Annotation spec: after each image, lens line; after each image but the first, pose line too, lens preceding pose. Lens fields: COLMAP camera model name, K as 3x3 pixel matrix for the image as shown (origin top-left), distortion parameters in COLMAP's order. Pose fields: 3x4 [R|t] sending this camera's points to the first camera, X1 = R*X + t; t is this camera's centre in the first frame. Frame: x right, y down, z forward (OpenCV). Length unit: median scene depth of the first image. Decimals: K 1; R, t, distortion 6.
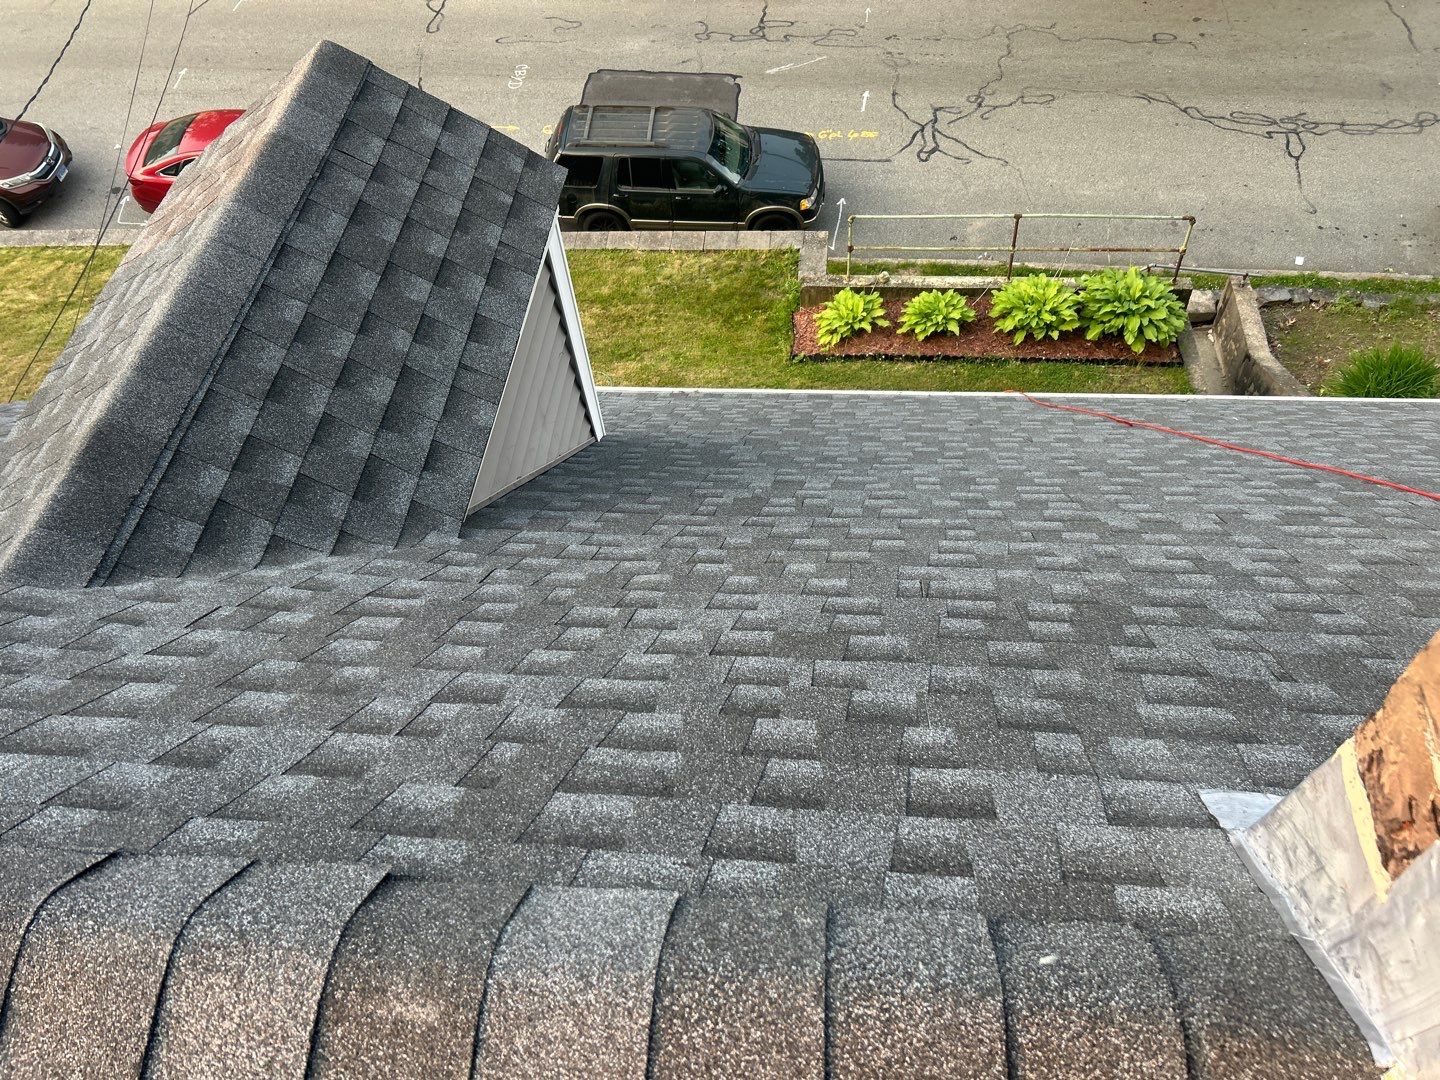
lens RADIAL K [[1083.3, 0, 708.4], [0, 1083.3, 550.4], [0, 0, 1]] dist [0.034086, -0.033799]
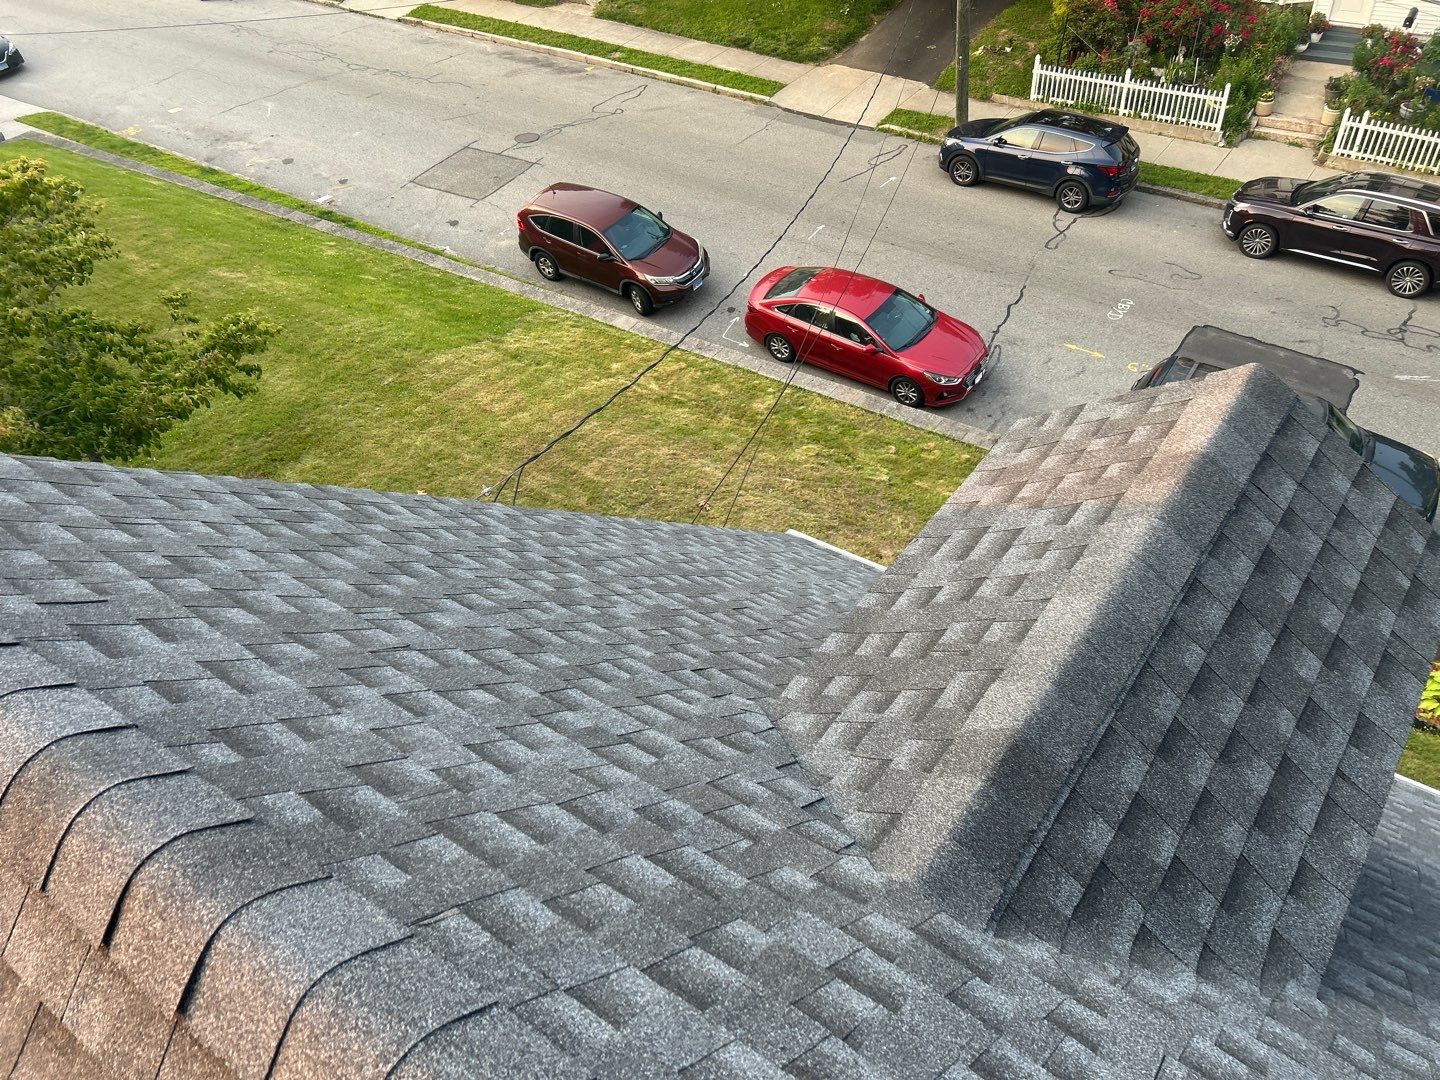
lens RADIAL K [[1083.3, 0, 713.5], [0, 1083.3, 547.8], [0, 0, 1]] dist [0.034086, -0.033799]
pose [[0.865704, 0.345762, -0.361947, -0.392703], [-0.397038, 0.914660, -0.075875, -0.070223], [0.304824, 0.209392, 0.929106, 0.021219]]
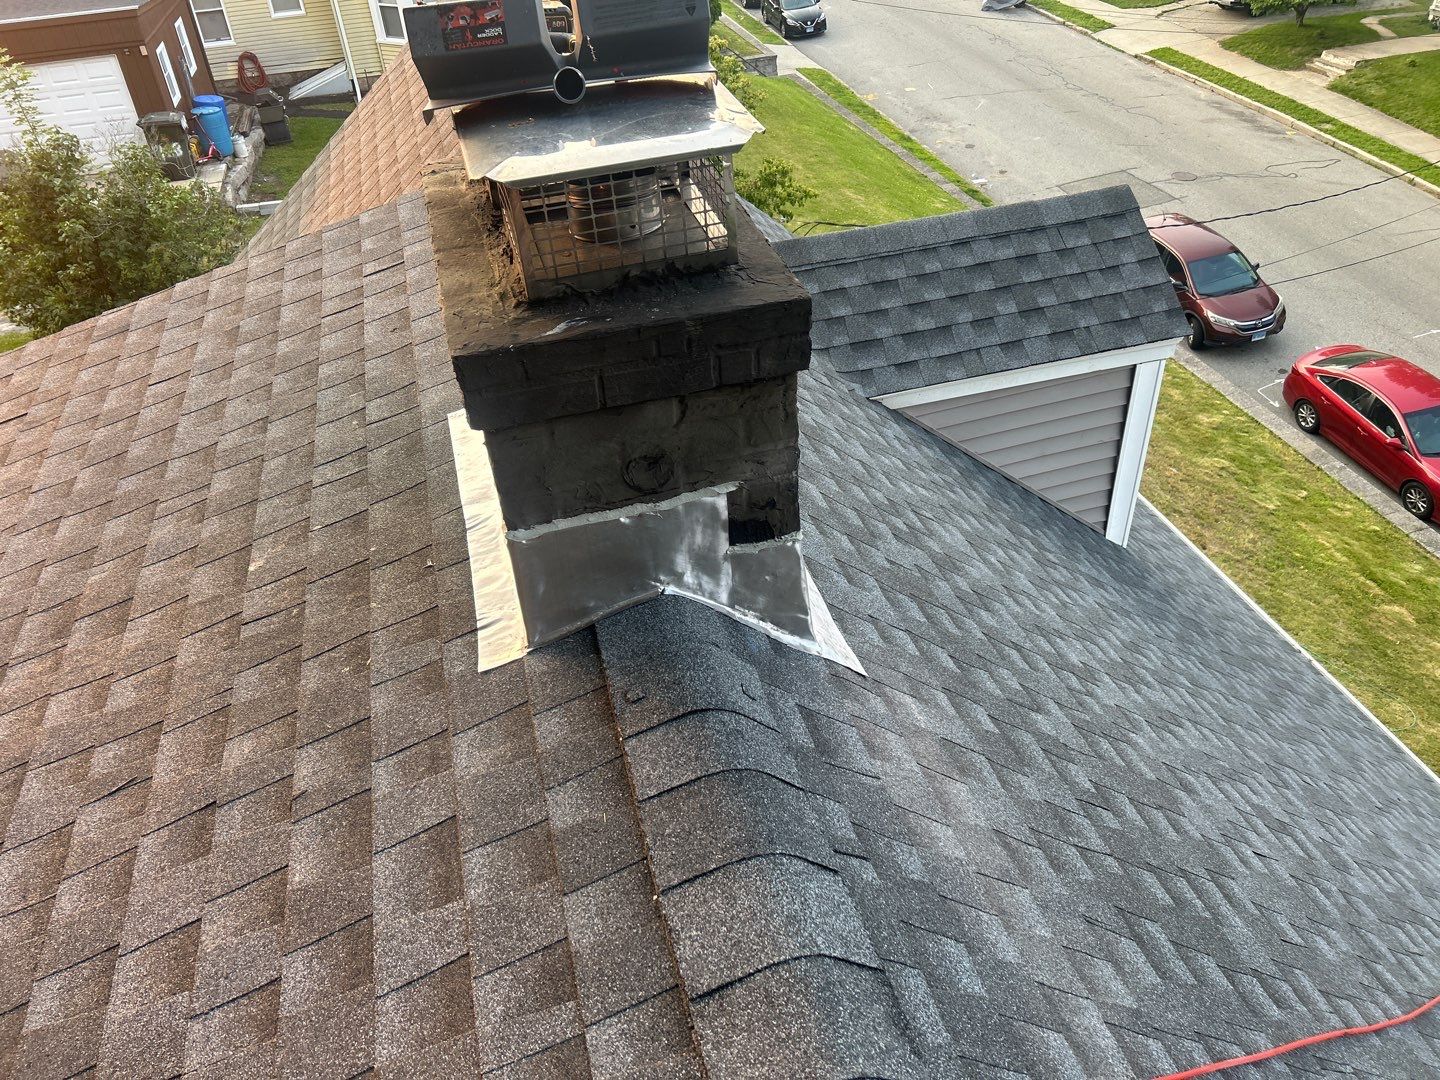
lens RADIAL K [[1083.3, 0, 709.1], [0, 1083.3, 541.4], [0, 0, 1]] dist [0.034086, -0.033799]
pose [[0.356505, 0.608805, -0.708704, 0.884396], [-0.730612, 0.654452, 0.194675, -0.011836], [0.582332, 0.448385, 0.678116, -0.155005]]
